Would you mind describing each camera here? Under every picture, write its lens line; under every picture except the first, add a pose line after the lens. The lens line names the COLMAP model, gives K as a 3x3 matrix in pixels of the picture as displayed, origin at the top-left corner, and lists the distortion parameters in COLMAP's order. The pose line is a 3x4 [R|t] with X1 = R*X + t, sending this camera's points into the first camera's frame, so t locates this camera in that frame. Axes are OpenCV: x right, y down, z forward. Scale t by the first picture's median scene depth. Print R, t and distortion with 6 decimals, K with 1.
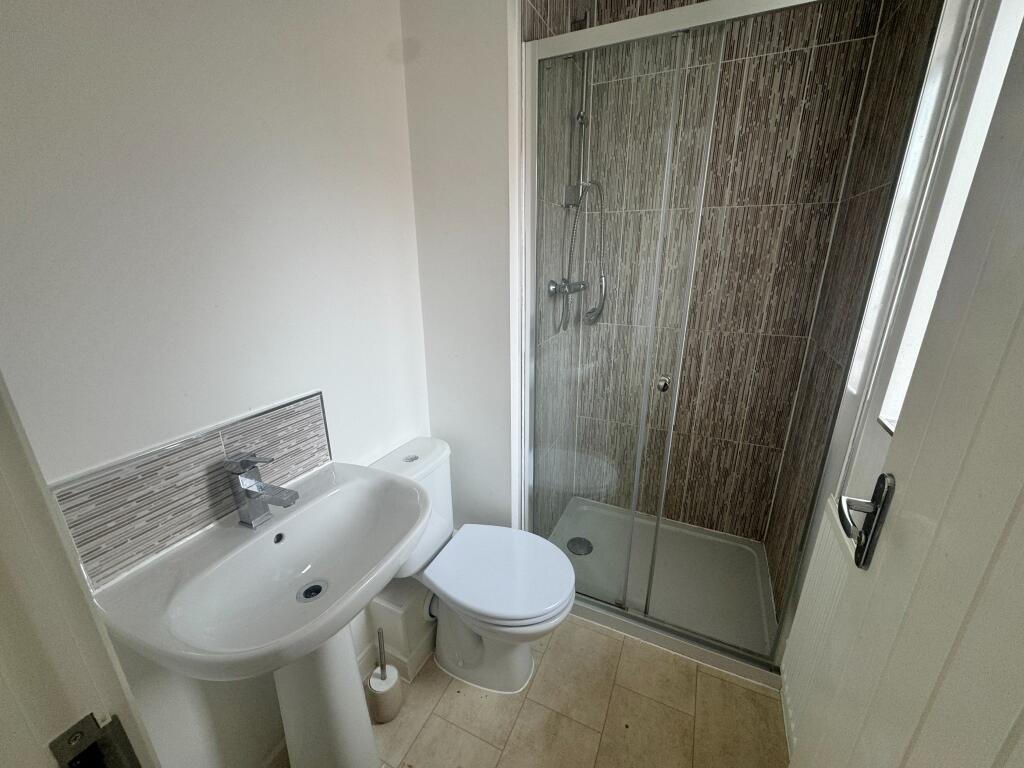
lens RADIAL K [[409.7, 0, 512.0], [0, 409.7, 384.0], [0, 0, 1]] dist [-0.002106, -0.000217]
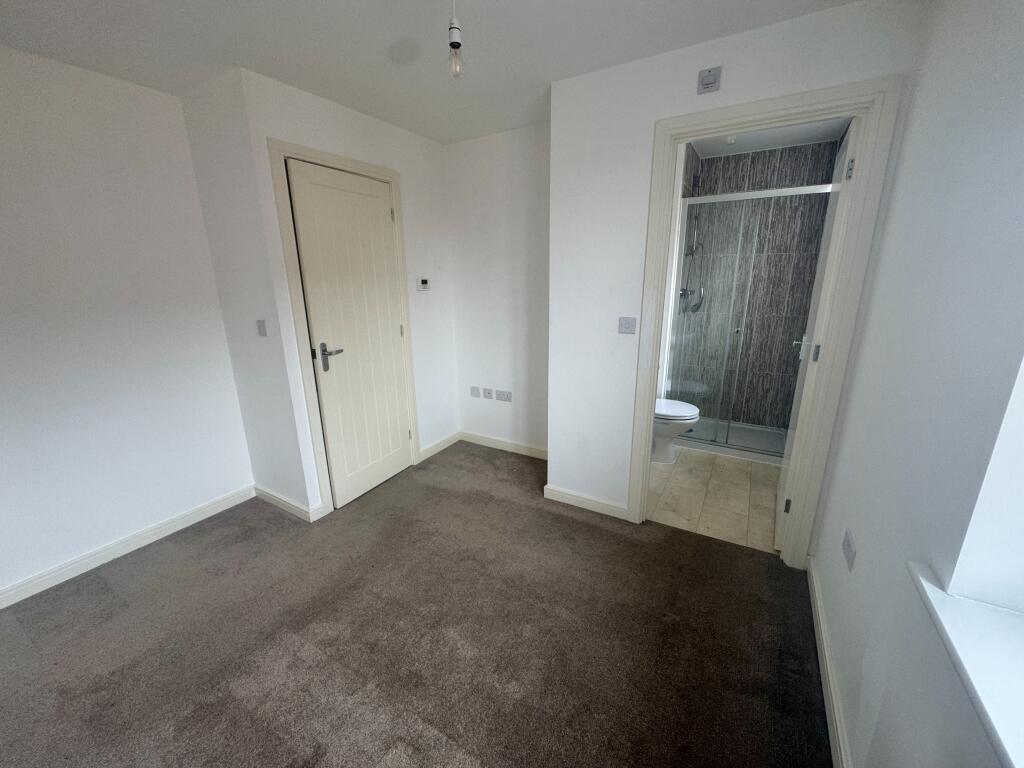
lens RADIAL K [[409.7, 0, 512.0], [0, 409.7, 384.0], [0, 0, 1]] dist [-0.002106, -0.000217]
pose [[0.995483, 0.015919, -0.093601, -0.537776], [-0.019920, 0.998920, -0.041972, 0.330516], [0.092832, 0.043646, 0.994725, -1.127423]]
